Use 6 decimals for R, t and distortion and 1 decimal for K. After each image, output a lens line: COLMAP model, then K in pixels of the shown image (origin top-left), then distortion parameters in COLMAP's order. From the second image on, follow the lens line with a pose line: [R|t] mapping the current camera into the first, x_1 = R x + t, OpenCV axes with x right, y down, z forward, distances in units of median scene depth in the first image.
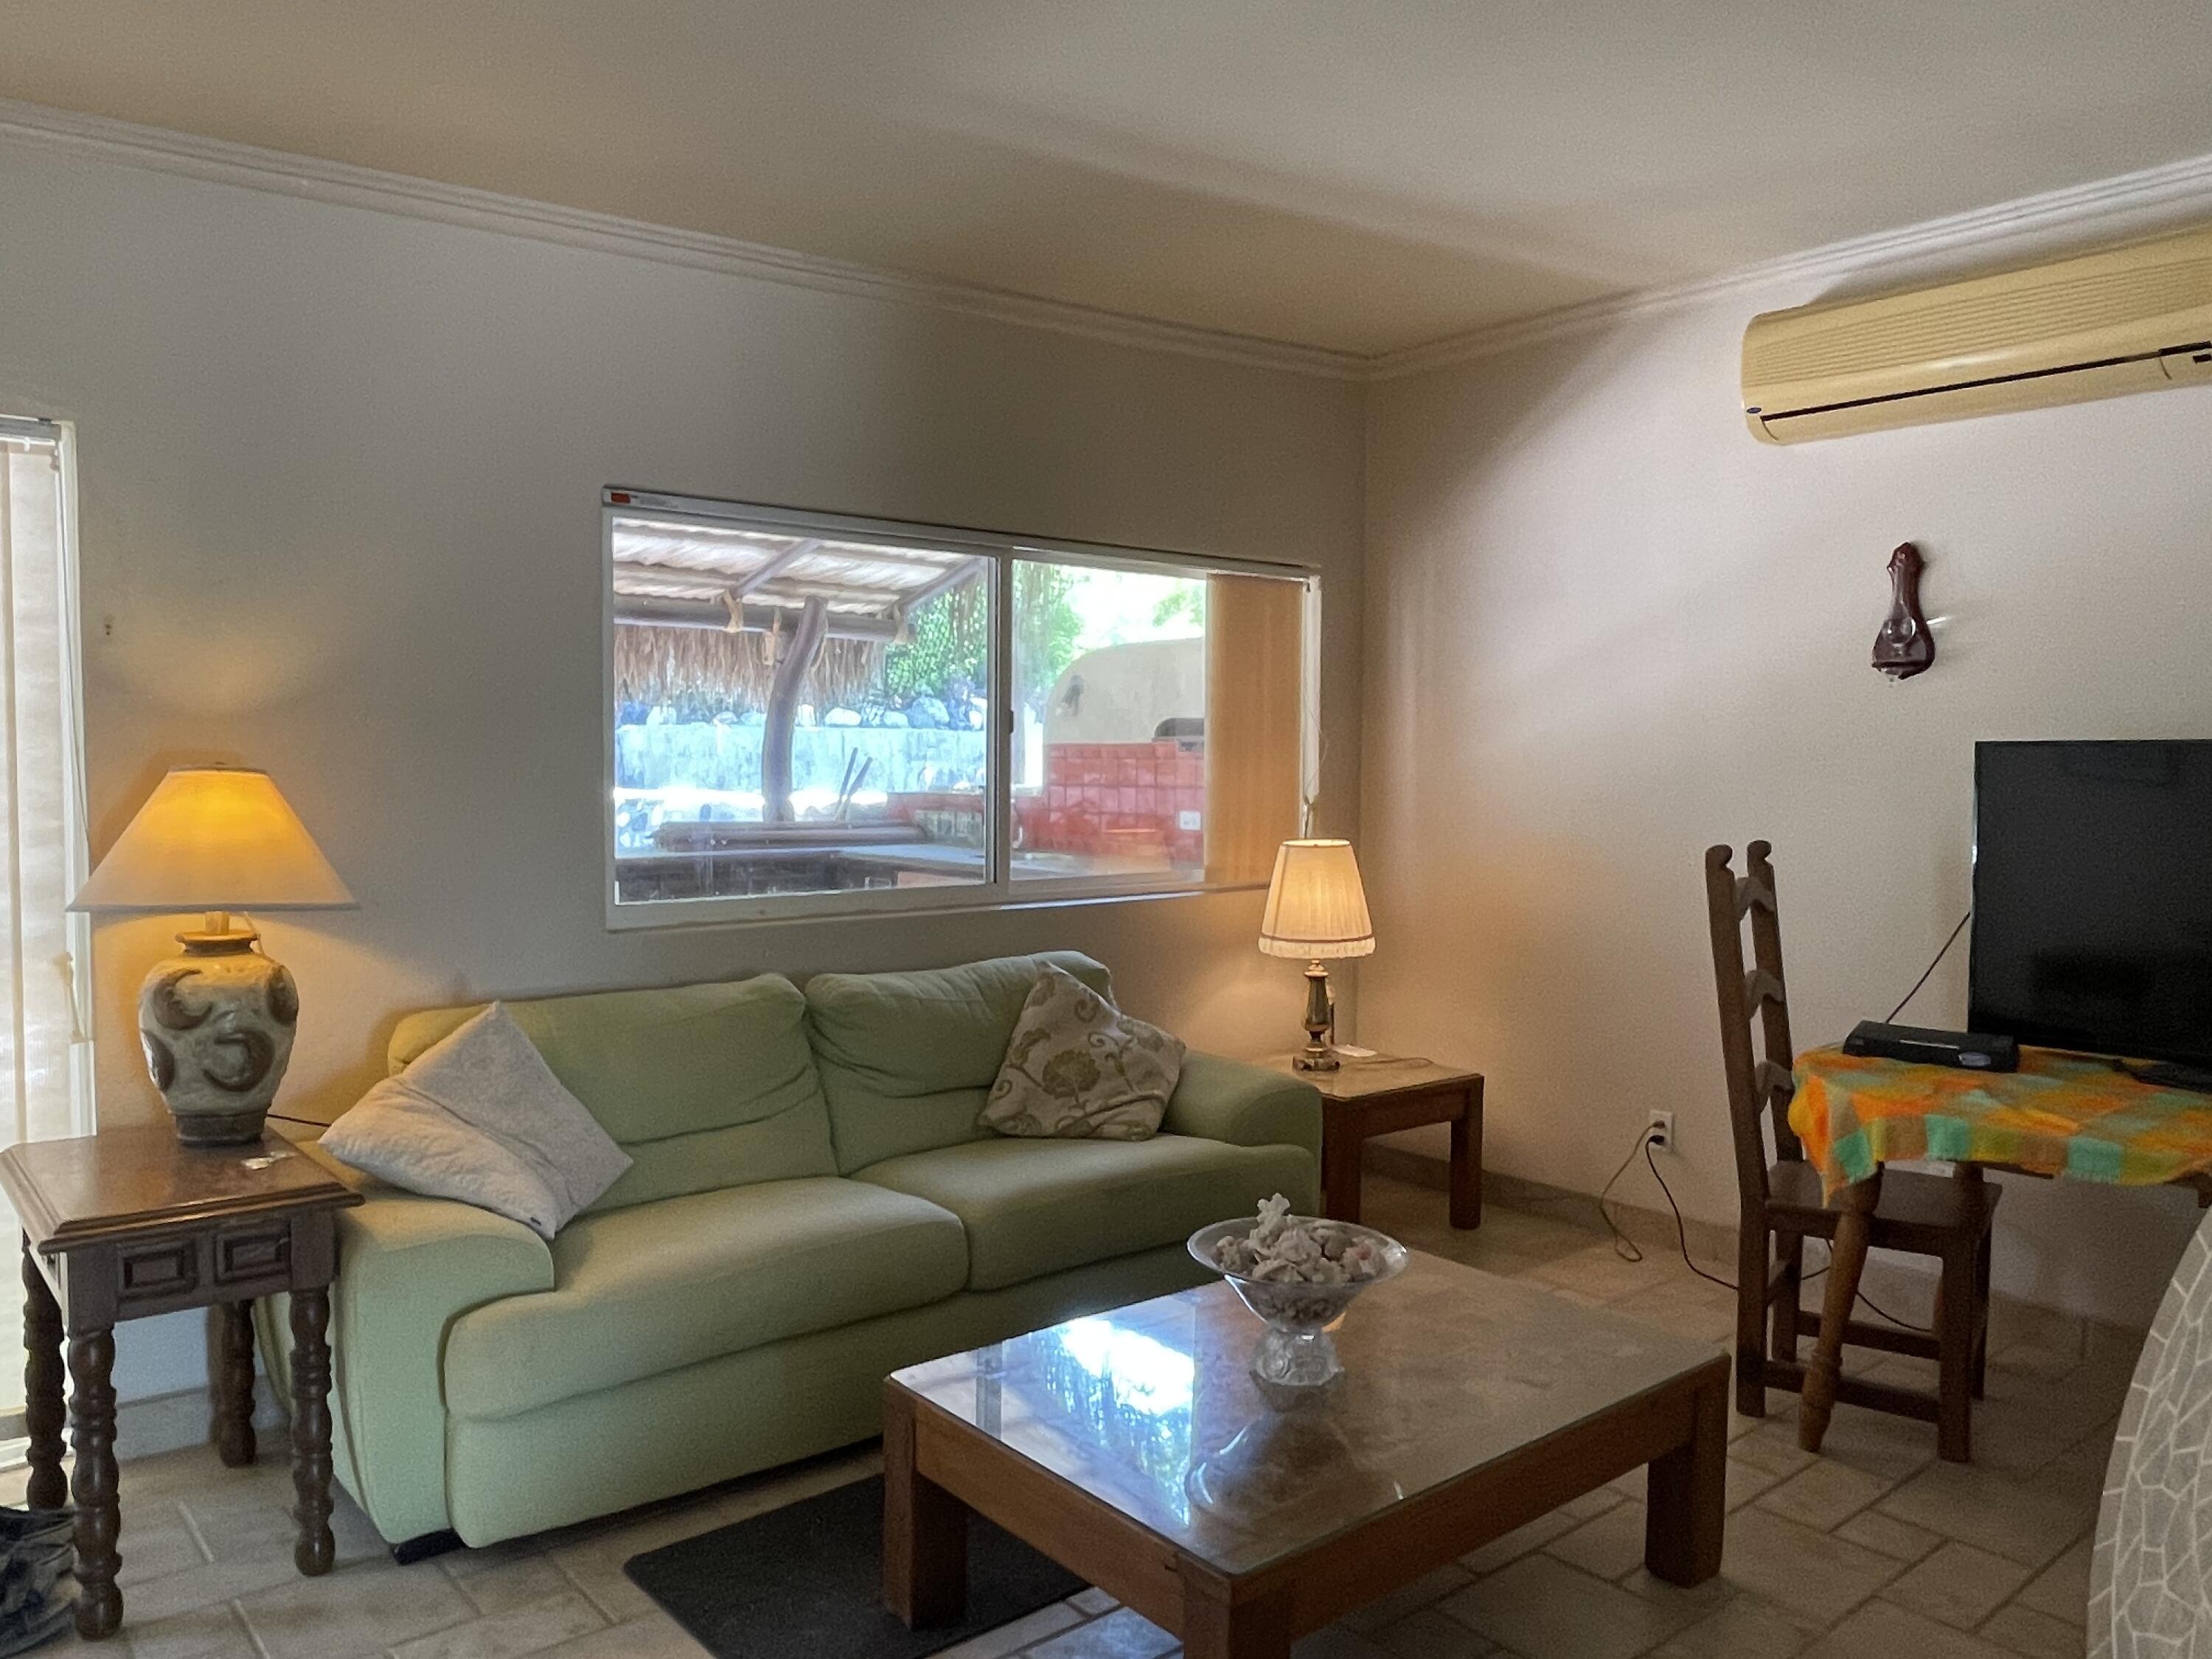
lens RADIAL K [[1597.3, 0, 1092.6], [0, 1597.3, 828.1], [0, 0, 1]] dist [0.008060, -0.030050]
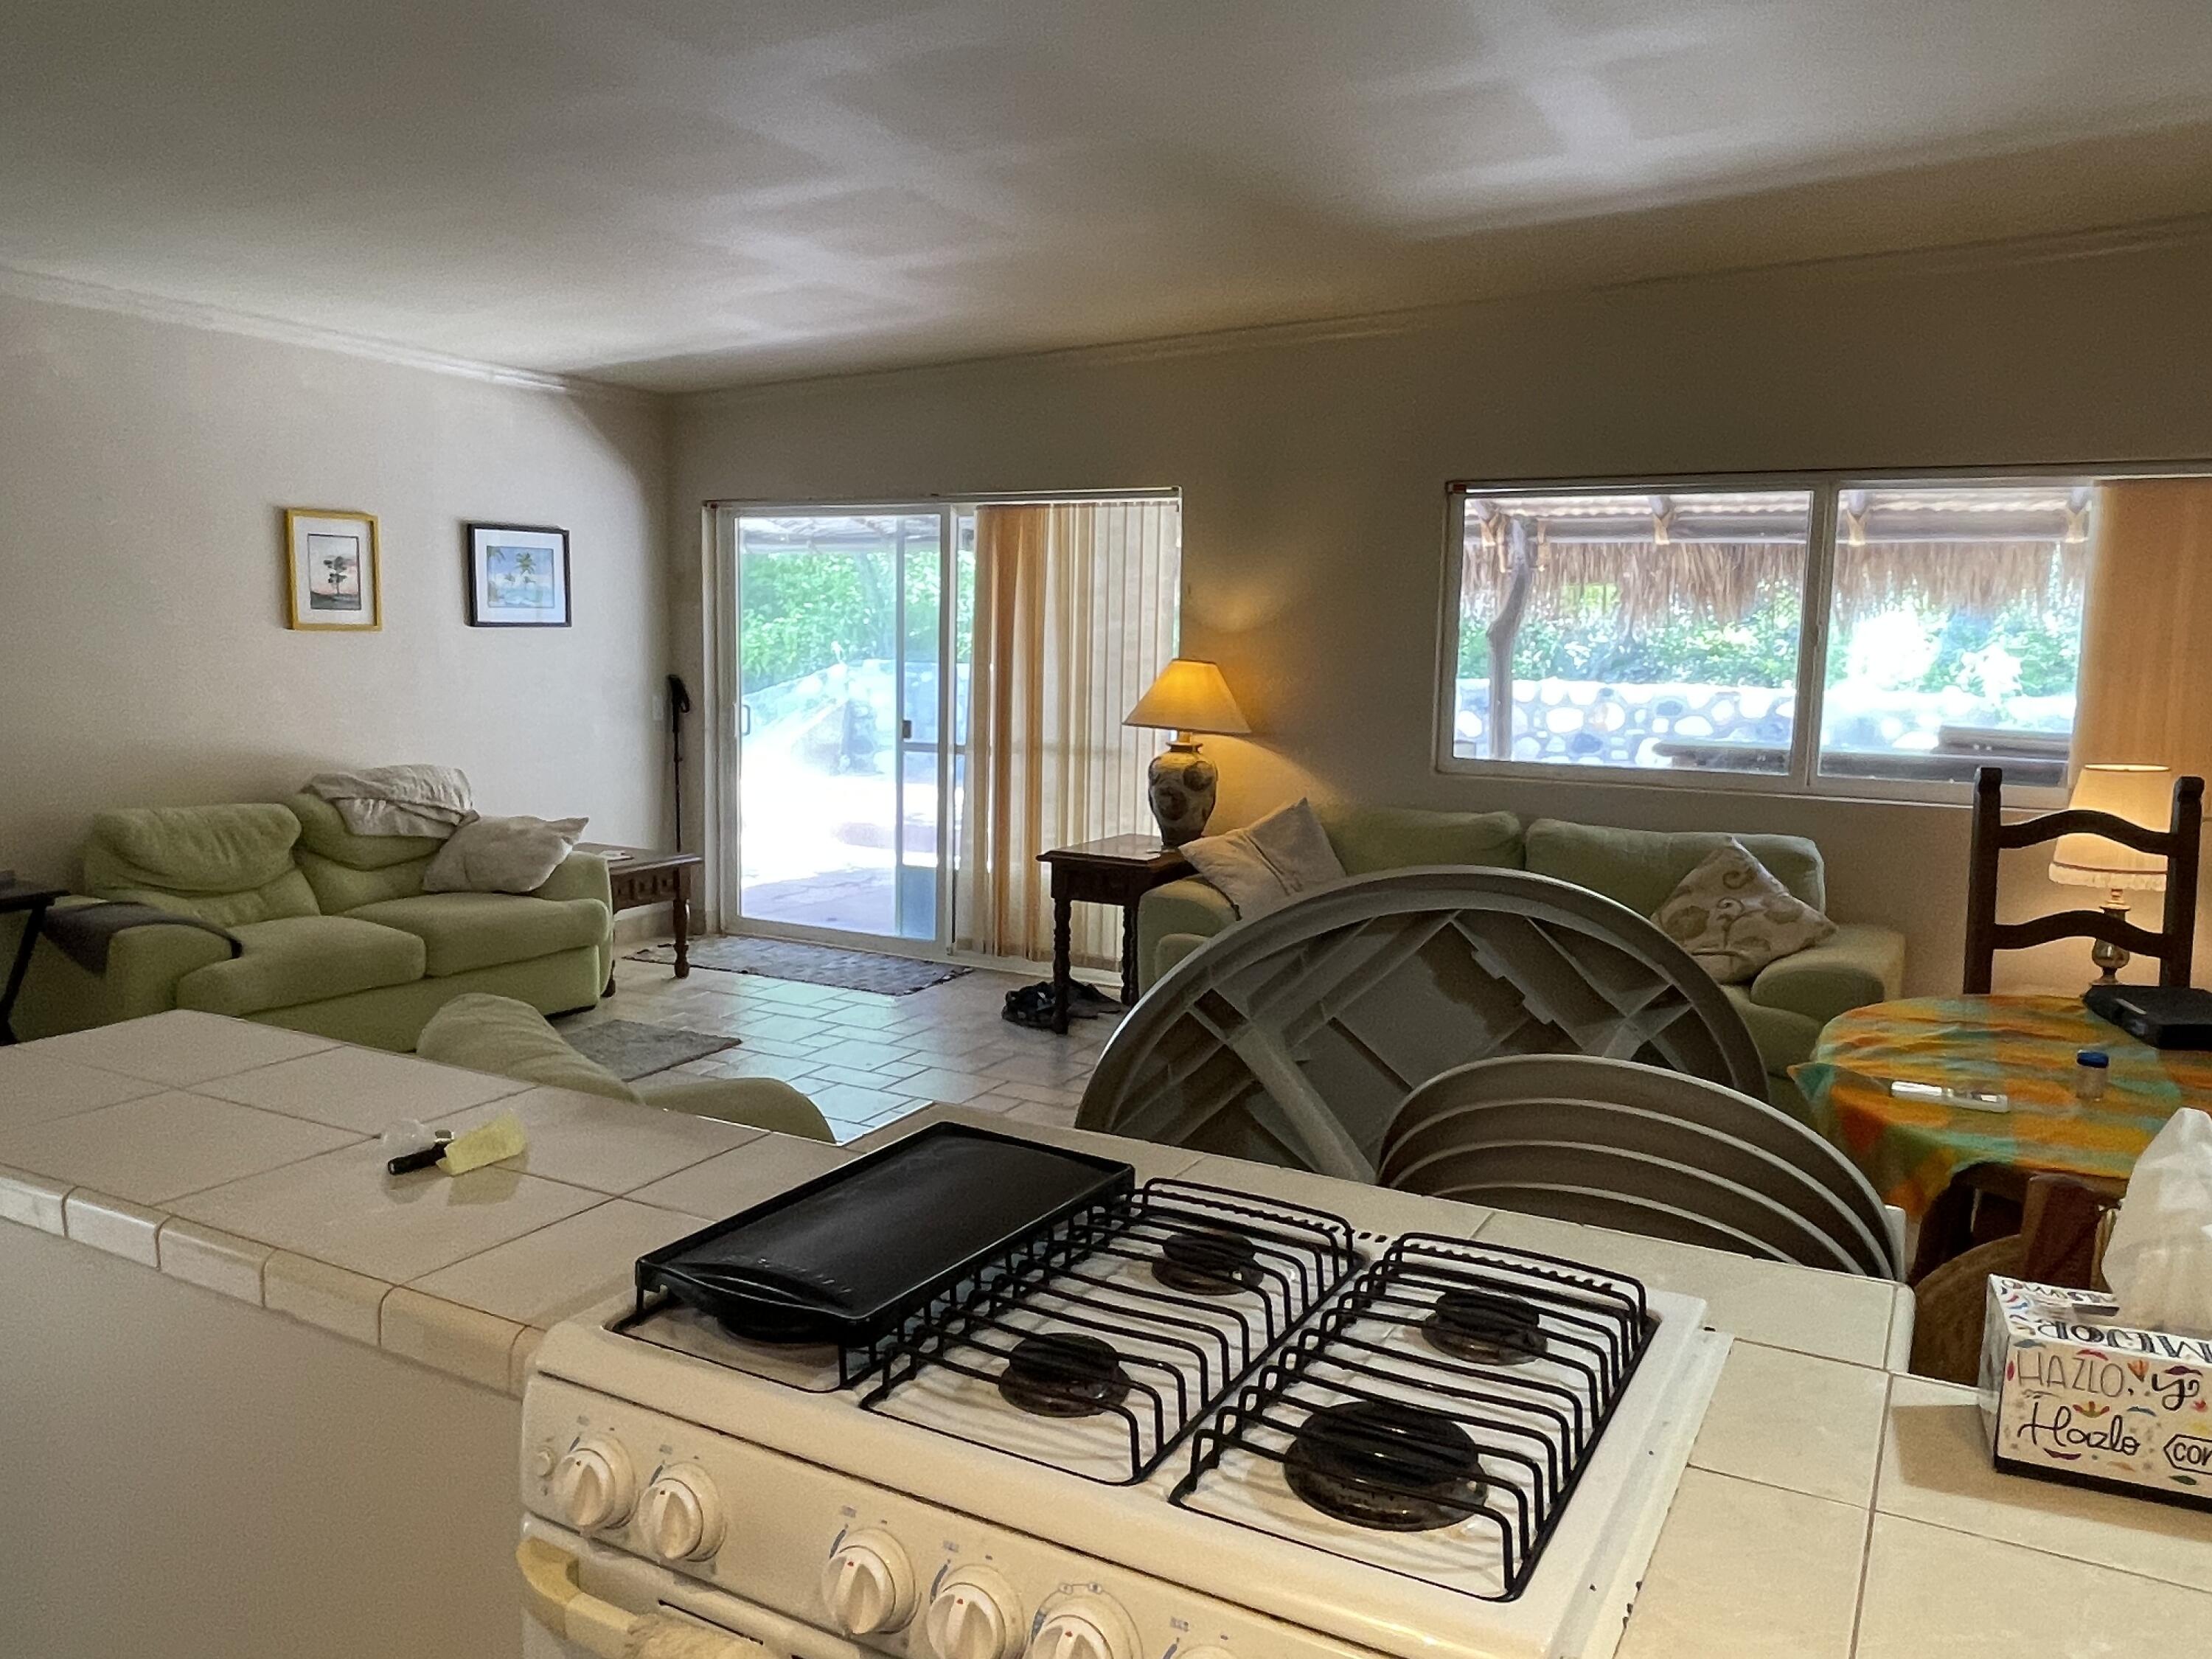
lens RADIAL K [[1597.3, 0, 1092.6], [0, 1597.3, 828.1], [0, 0, 1]] dist [0.008060, -0.030050]
pose [[0.357771, 0.113421, -0.926896, 1.258565], [-0.059176, 0.993355, 0.098712, -0.017949], [0.931933, 0.019534, 0.362105, 0.161935]]
